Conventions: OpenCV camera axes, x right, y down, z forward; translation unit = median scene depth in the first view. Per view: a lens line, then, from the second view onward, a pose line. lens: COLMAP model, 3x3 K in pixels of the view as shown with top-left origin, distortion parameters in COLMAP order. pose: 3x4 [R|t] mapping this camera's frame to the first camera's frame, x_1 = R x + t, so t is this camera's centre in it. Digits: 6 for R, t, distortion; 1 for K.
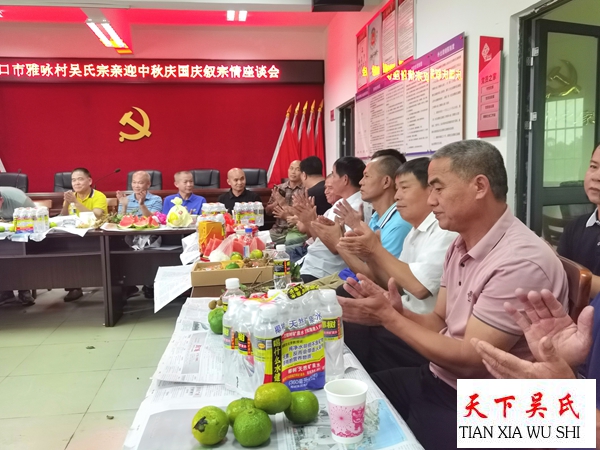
lens RADIAL K [[541.4, 0, 277.2], [0, 541.4, 224.8], [0, 0, 1]] dist [0.081059, 0.000192]
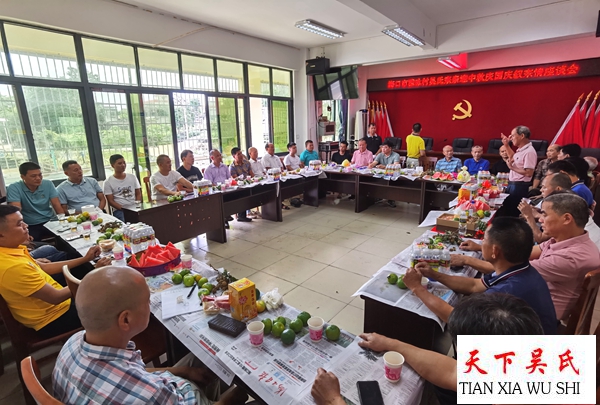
lens RADIAL K [[322.6, 0, 300.0], [0, 322.6, 202.5], [0, 0, 1]] dist [-0.019316, 0.000390]
pose [[0.730043, 0.171548, -0.661520, 0.083092], [-0.065381, 0.981074, 0.182263, -0.049409], [0.680267, -0.089809, 0.727442, -0.107815]]
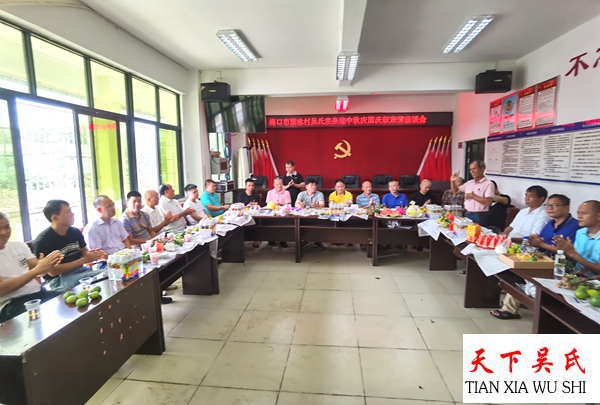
lens RADIAL K [[317.5, 0, 300.0], [0, 317.5, 202.5], [0, 0, 1]] dist [-0.019282, -0.000348]
pose [[0.980521, 0.037329, -0.192836, -0.191671], [-0.031518, 0.998954, 0.033116, -0.036950], [0.193870, -0.026393, 0.980672, -0.078050]]
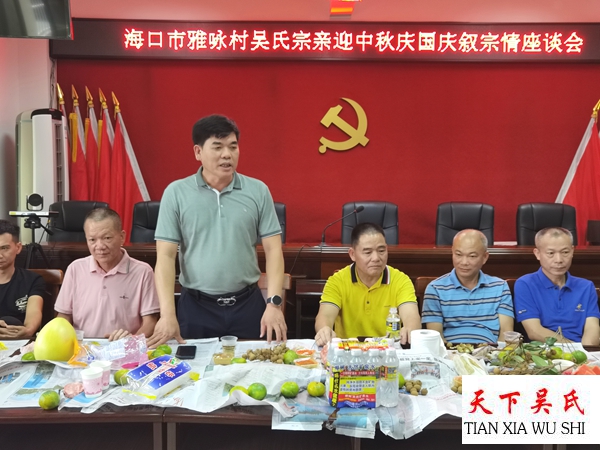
lens RADIAL K [[672.5, 0, 300.0], [0, 672.5, 225.0], [0, 0, 1]] dist [-0.029122, 0.234496]
pose [[0.995266, 0.035521, -0.090470, -0.240146], [-0.037380, 0.999122, -0.018943, -0.055240], [0.089718, 0.022235, 0.995719, 0.238474]]
